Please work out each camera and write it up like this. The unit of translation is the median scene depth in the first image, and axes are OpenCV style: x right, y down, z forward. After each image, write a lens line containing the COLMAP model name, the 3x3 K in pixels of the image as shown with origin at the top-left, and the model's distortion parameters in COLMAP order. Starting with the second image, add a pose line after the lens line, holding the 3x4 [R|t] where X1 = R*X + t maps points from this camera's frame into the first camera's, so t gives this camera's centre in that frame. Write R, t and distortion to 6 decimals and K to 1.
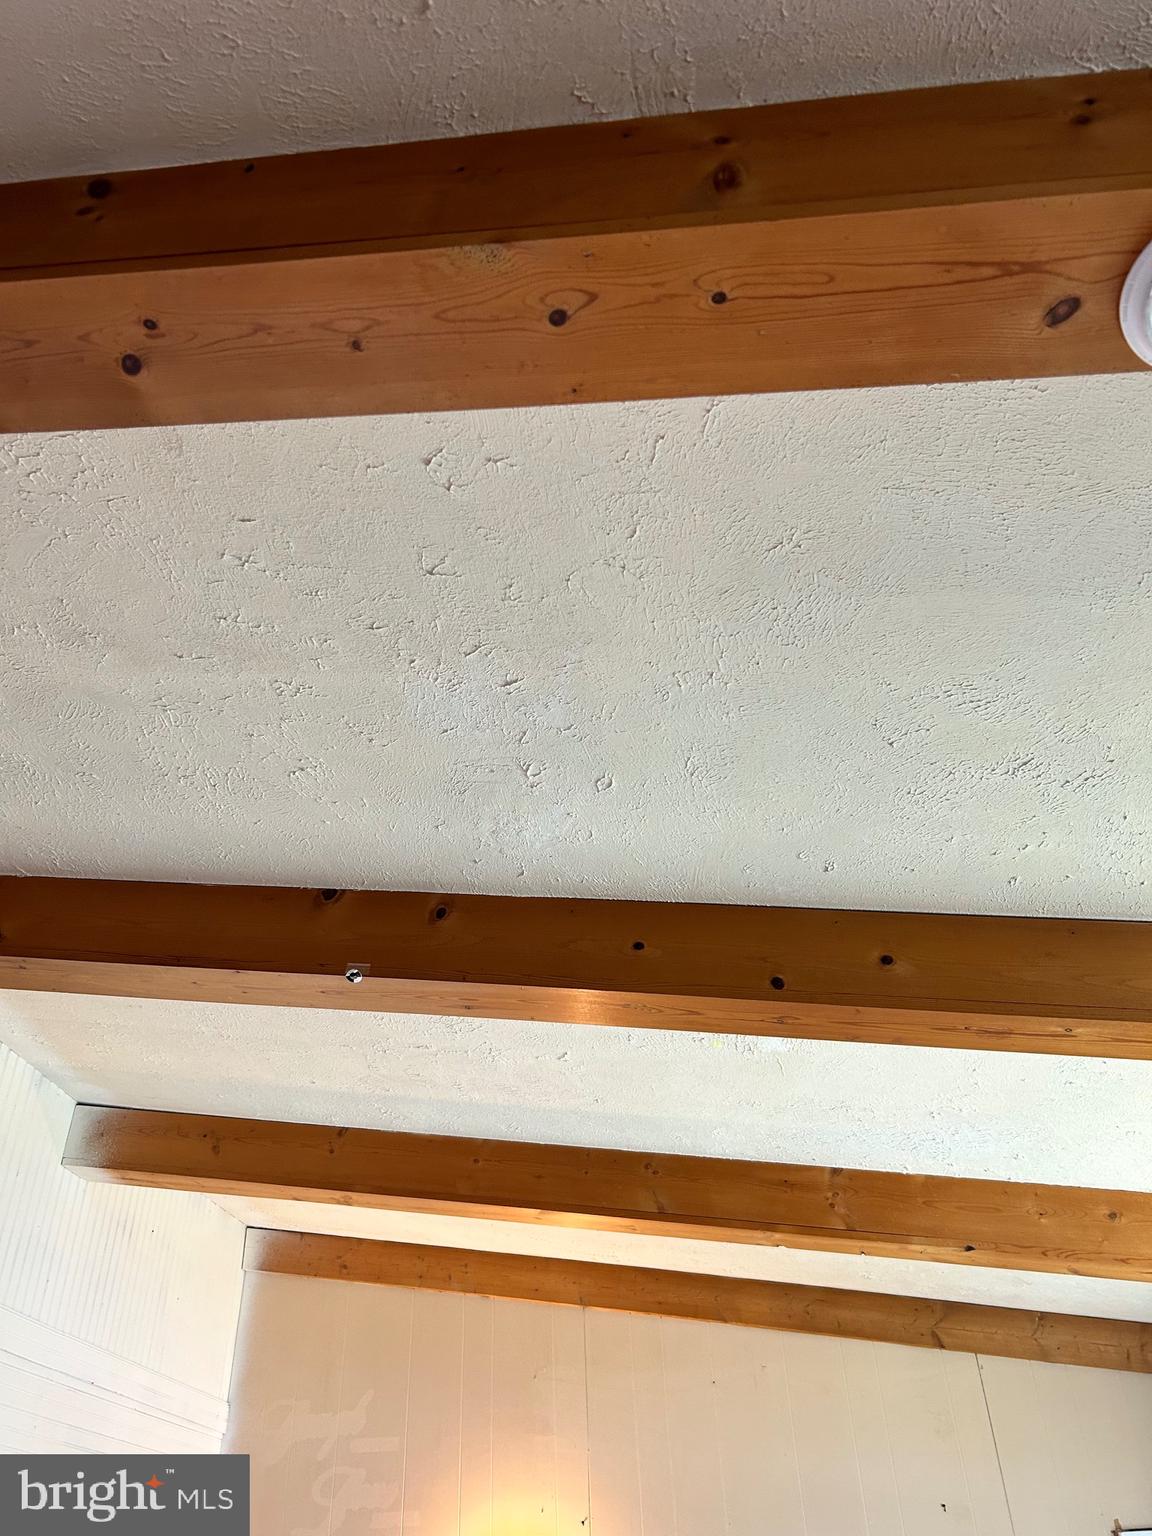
lens RADIAL K [[1176.8, 0, 576.0], [0, 1176.8, 768.0], [0, 0, 1]] dist [0.039192, -0.045685]
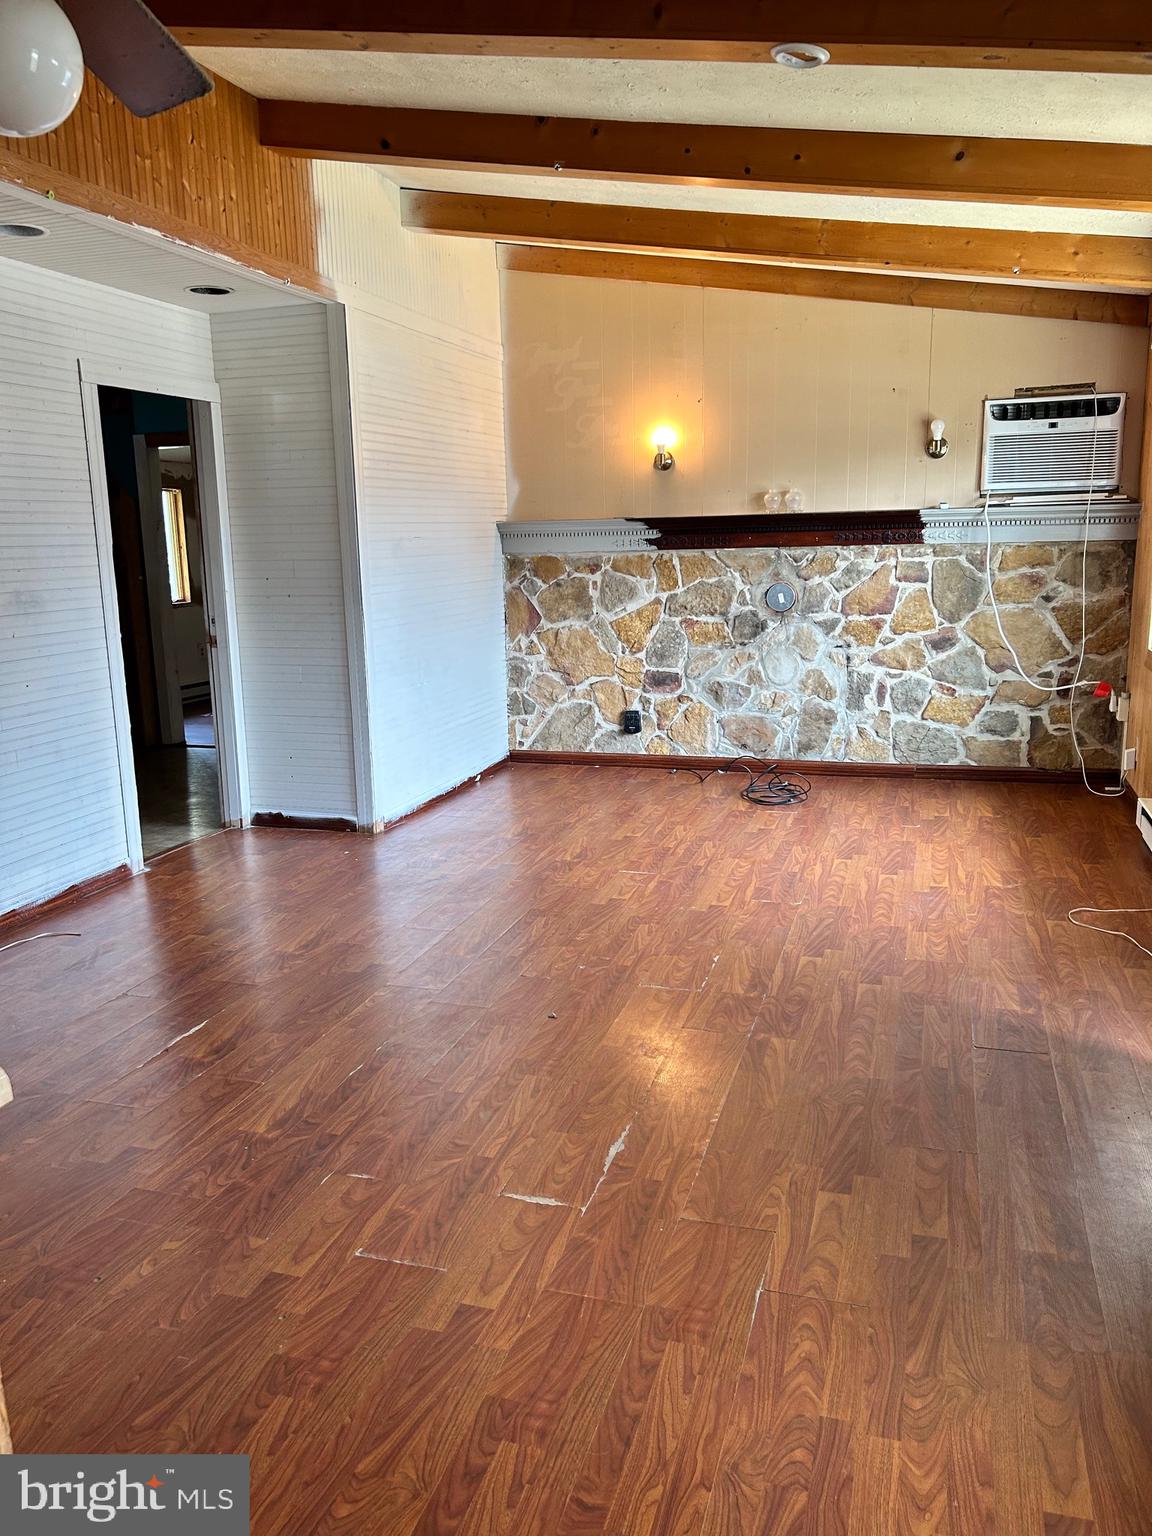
lens RADIAL K [[1176.8, 0, 576.0], [0, 1176.8, 768.0], [0, 0, 1]] dist [0.039192, -0.045685]
pose [[0.988088, 0.032721, -0.150373, 0.110075], [0.090798, 0.664975, 0.741326, -0.370987], [0.124252, -0.746149, 0.654082, -0.660711]]
